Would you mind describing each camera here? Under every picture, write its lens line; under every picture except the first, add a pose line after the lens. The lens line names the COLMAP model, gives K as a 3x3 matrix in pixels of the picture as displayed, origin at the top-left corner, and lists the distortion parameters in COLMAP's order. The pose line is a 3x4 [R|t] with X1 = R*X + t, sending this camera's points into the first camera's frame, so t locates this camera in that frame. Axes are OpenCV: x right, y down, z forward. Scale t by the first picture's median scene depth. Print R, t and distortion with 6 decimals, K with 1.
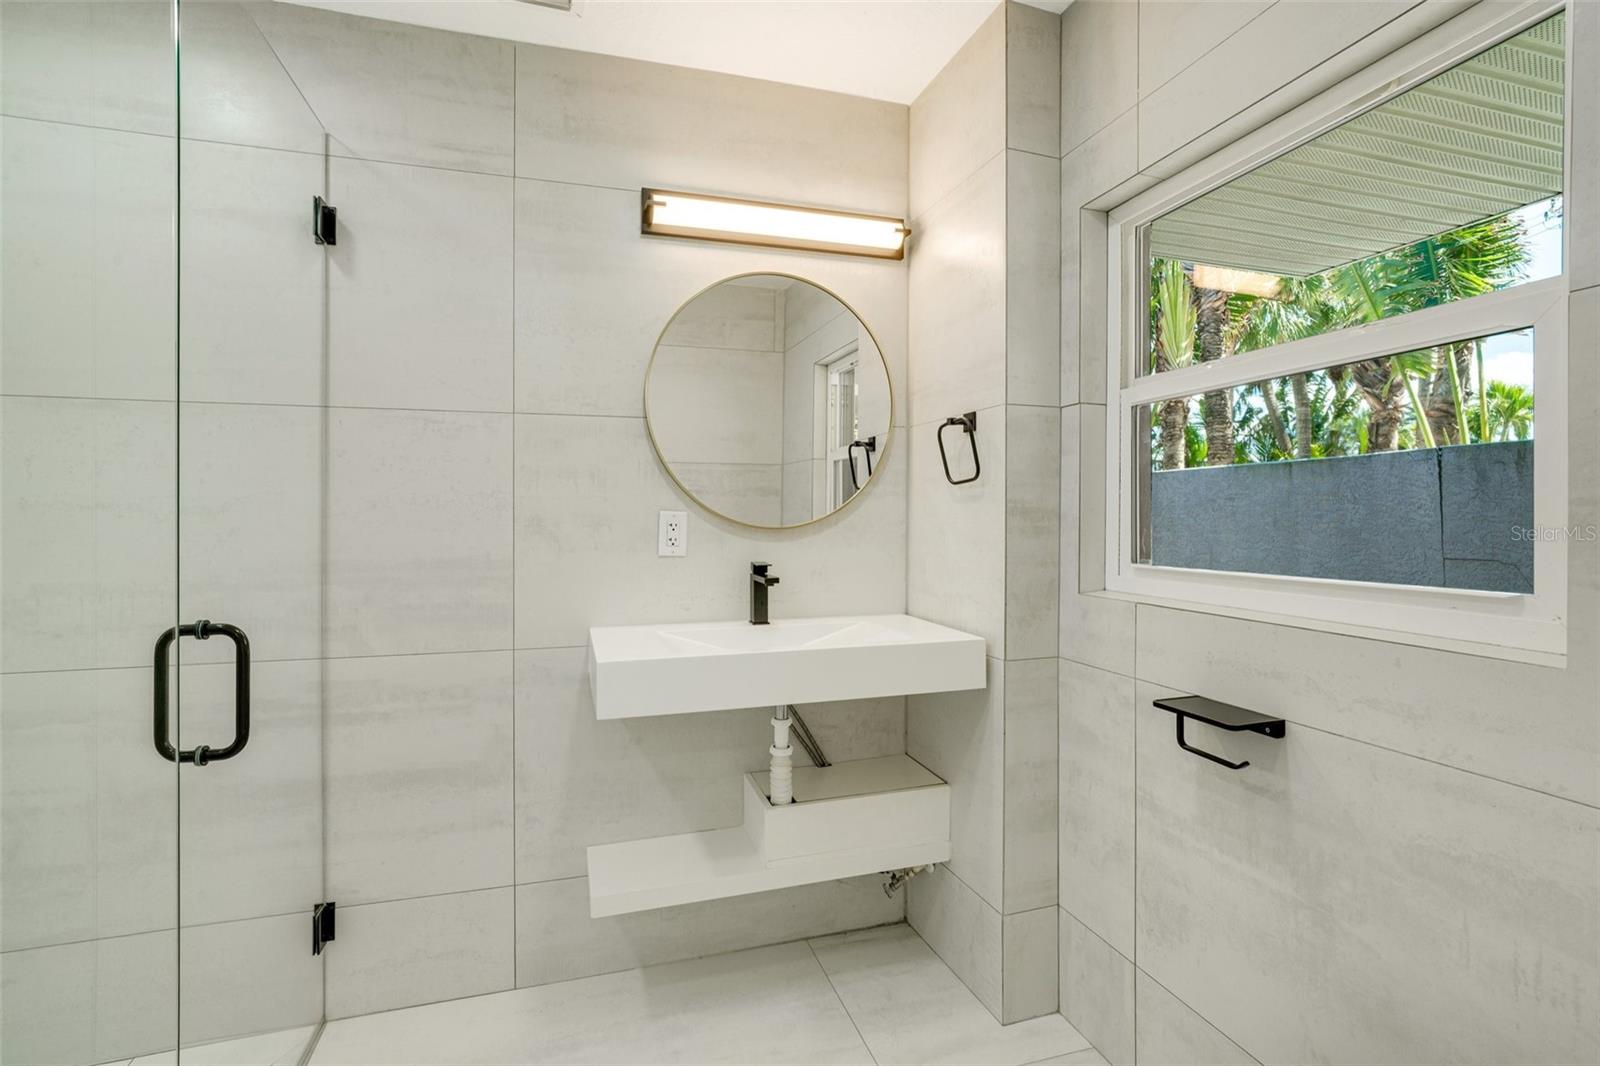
lens RADIAL K [[753.5, 0, 793.1], [0, 753.5, 520.6], [0, 0, 1]] dist [-0.005476, 0.001436]
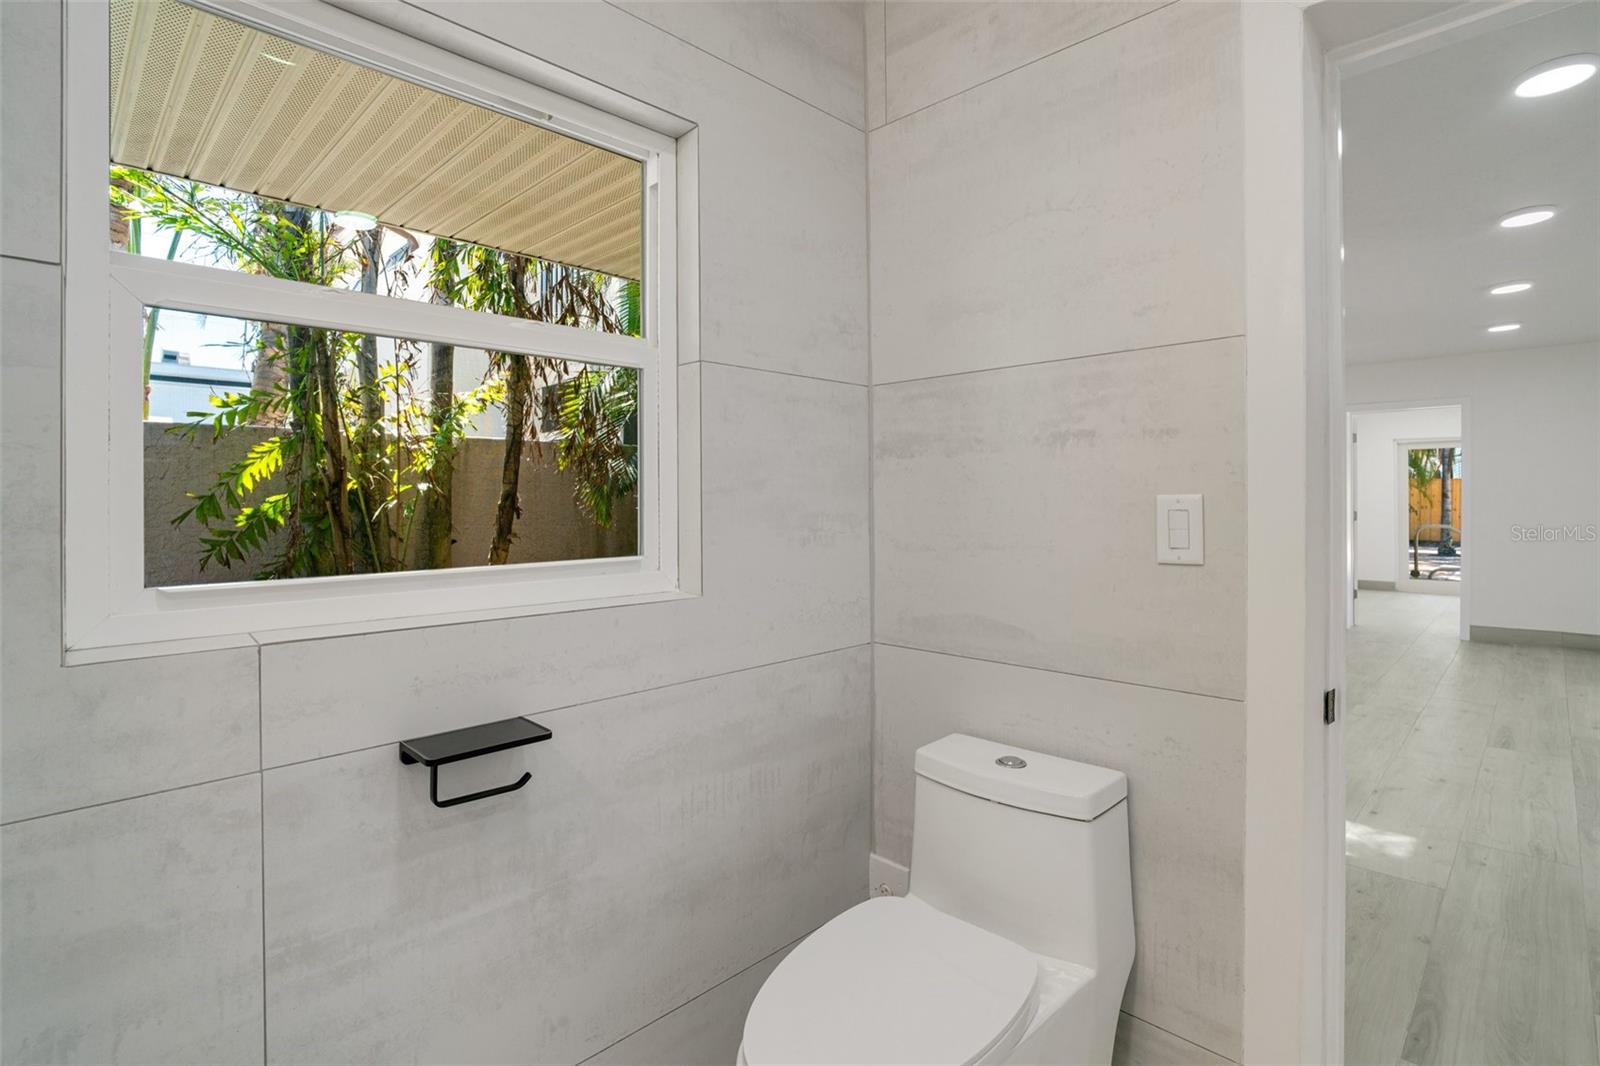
lens RADIAL K [[753.5, 0, 793.1], [0, 753.5, 520.6], [0, 0, 1]] dist [-0.005476, 0.001436]
pose [[-0.460759, -0.020024, 0.887299, -0.317251], [0.006392, 0.999645, 0.025879, -0.002163], [-0.887502, 0.017596, -0.460467, 1.066918]]
